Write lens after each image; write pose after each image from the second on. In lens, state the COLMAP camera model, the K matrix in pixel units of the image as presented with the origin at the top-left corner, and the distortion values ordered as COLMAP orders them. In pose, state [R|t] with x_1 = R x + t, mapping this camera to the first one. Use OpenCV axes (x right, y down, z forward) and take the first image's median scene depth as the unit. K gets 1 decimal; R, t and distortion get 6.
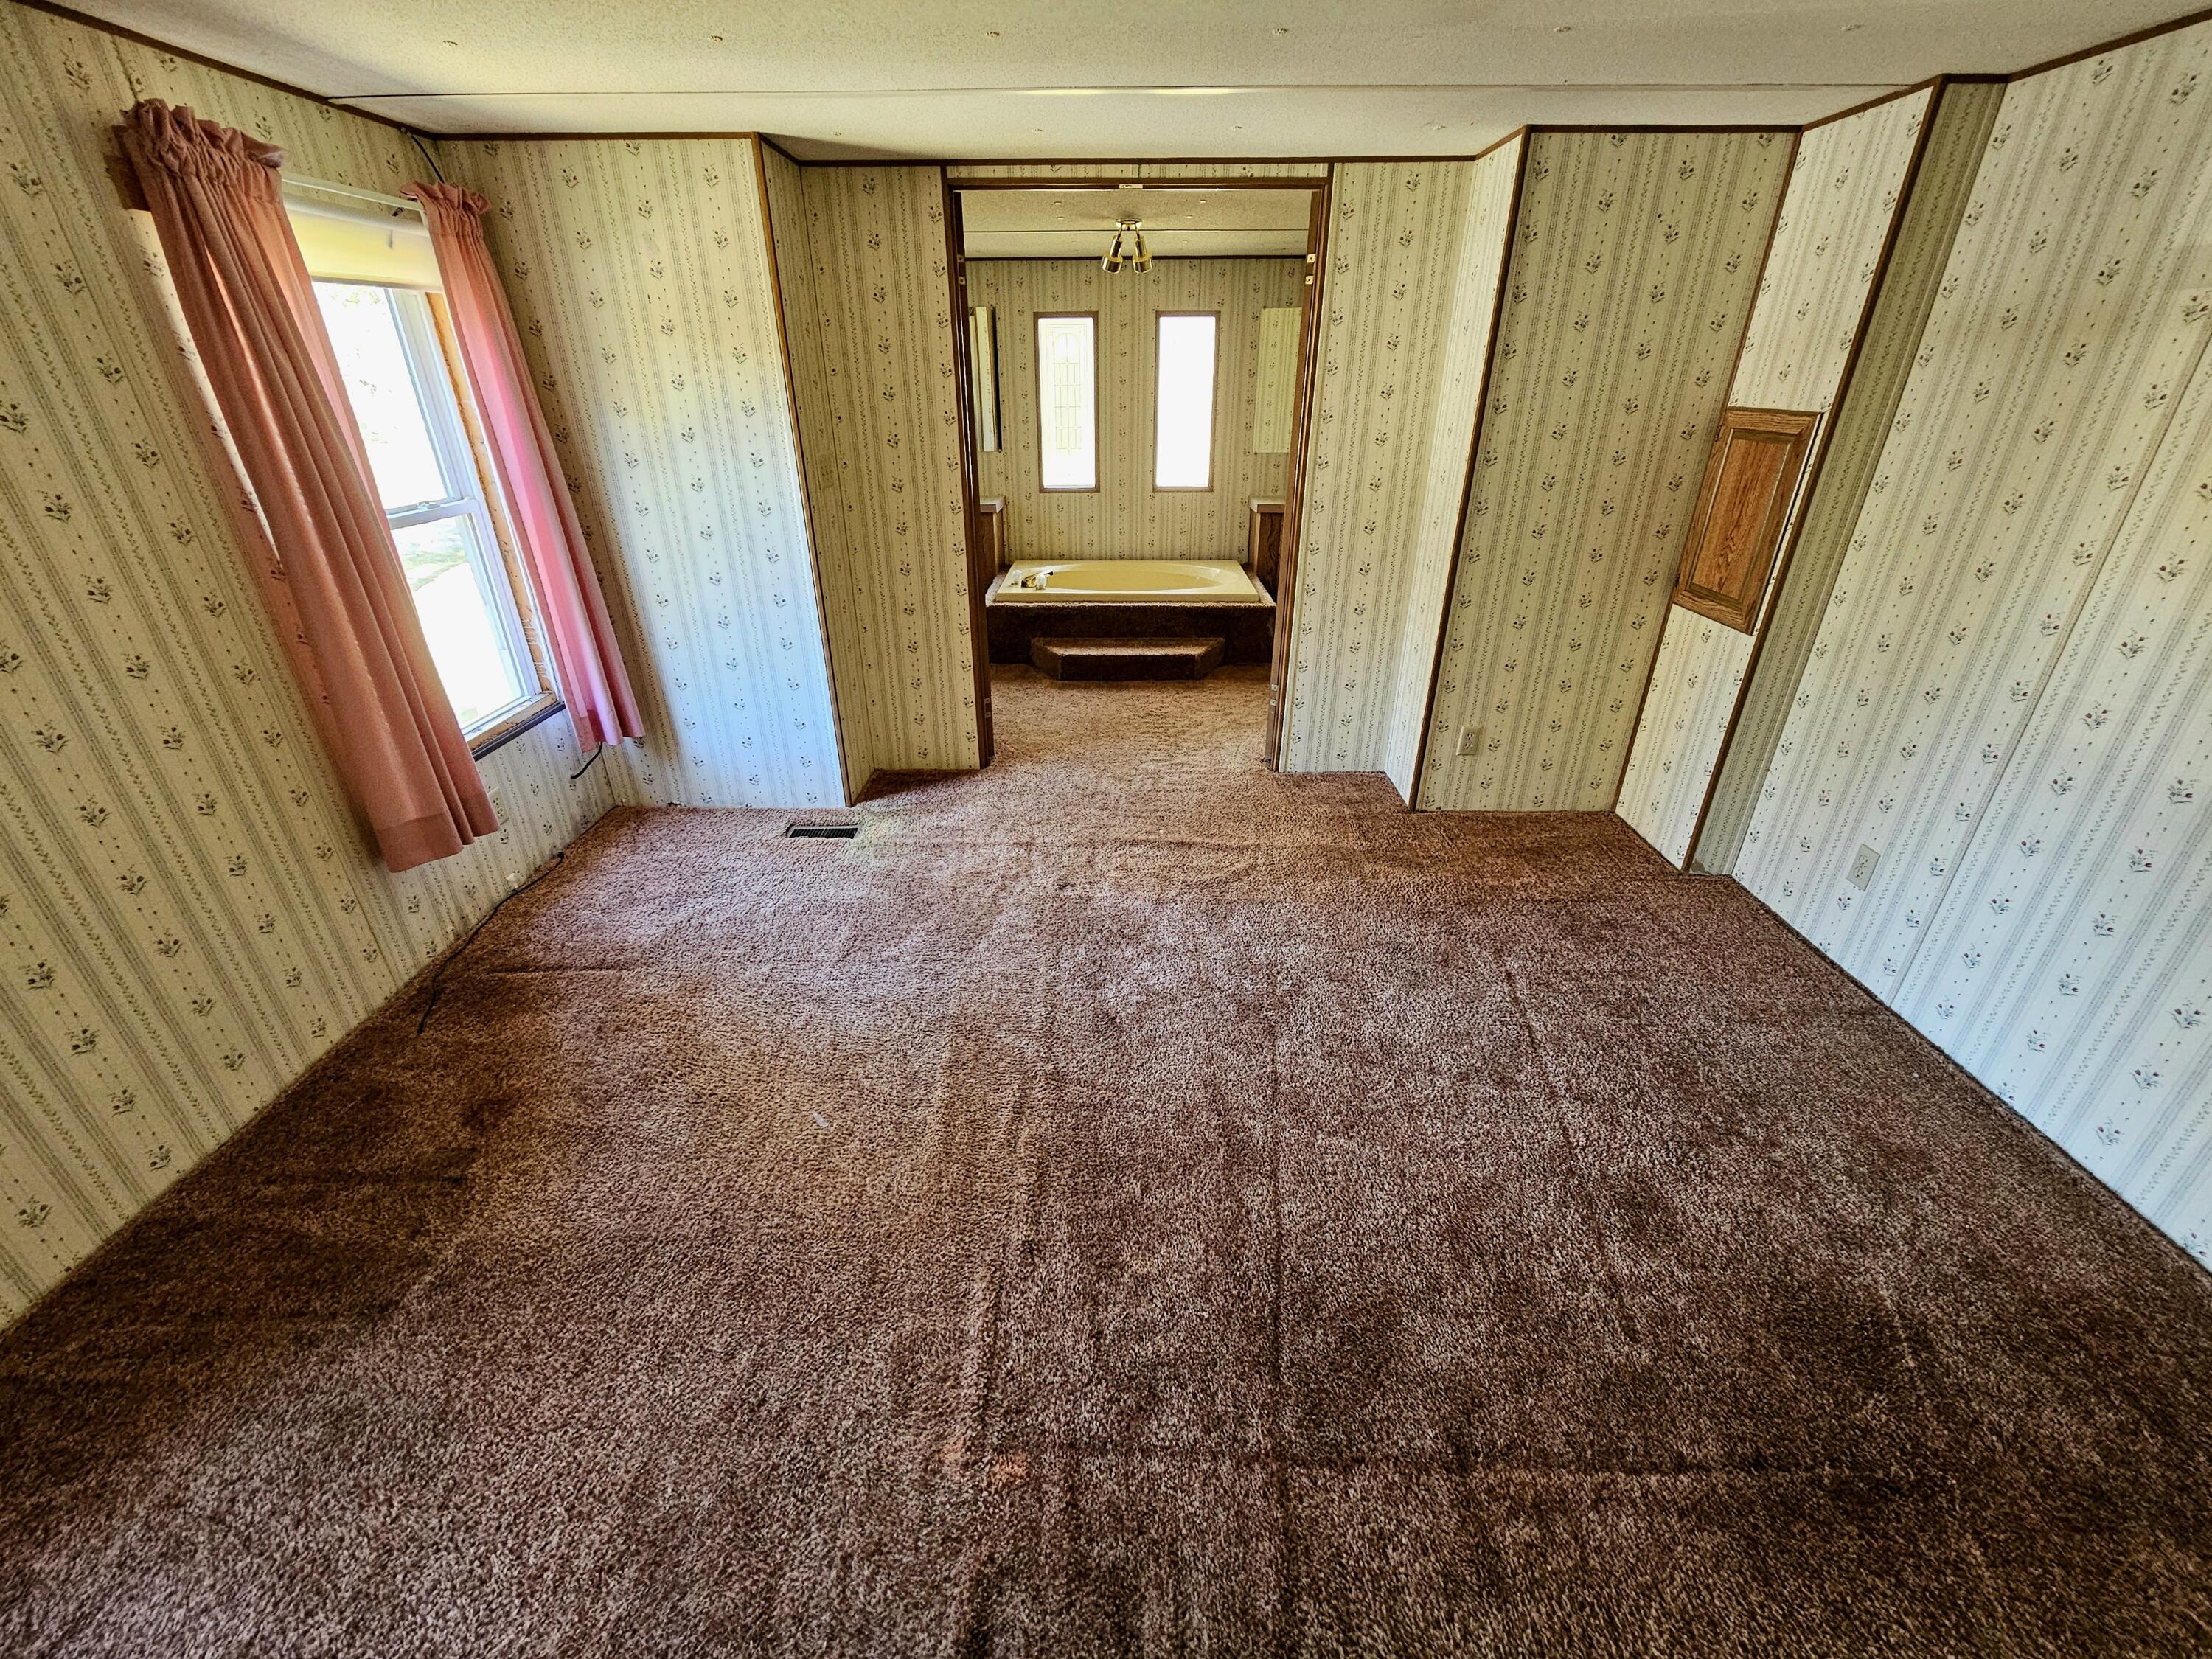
lens RADIAL K [[896.7, 0, 1101.4], [0, 896.7, 827.9], [0, 0, 1]] dist [-0.001142, -0.000621]
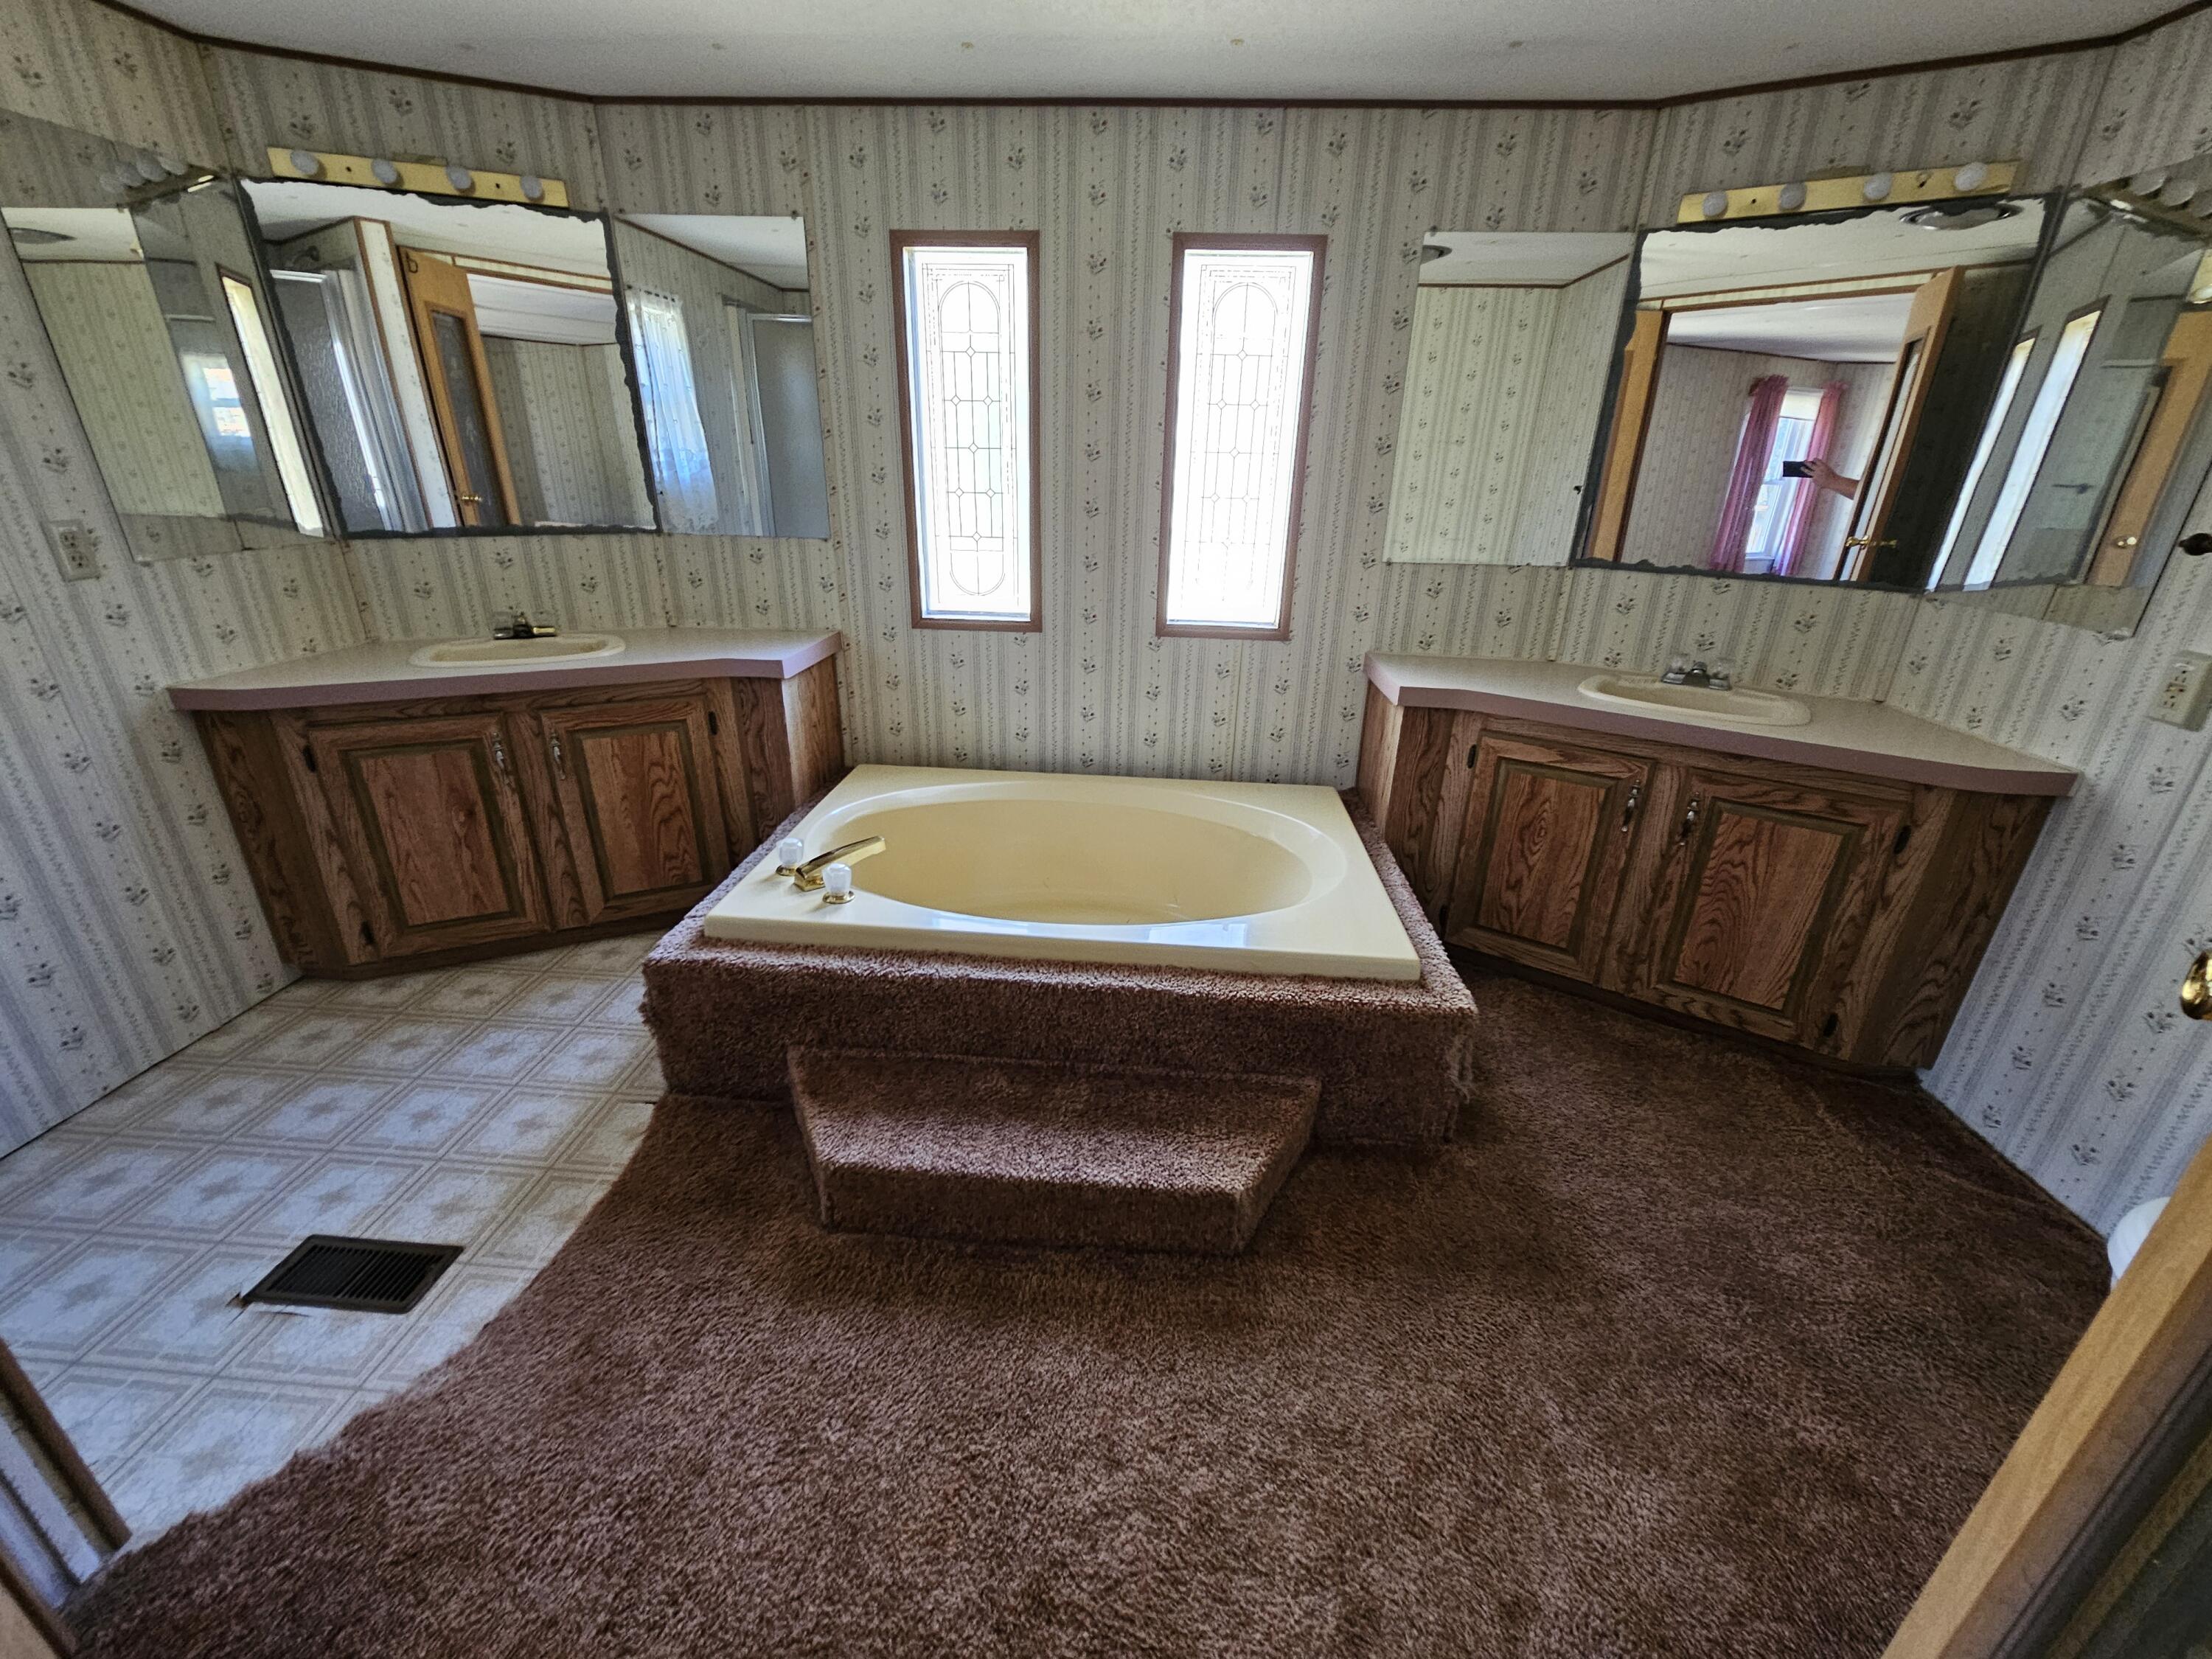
lens RADIAL K [[893.5, 0, 1106.2], [0, 893.5, 835.1], [0, 0, 1]] dist [-0.003037, -0.000107]
pose [[0.998370, 0.044723, -0.035458, 0.055145], [-0.046247, 0.997987, -0.043404, -0.265056], [0.033445, 0.044973, 0.998428, 0.574937]]
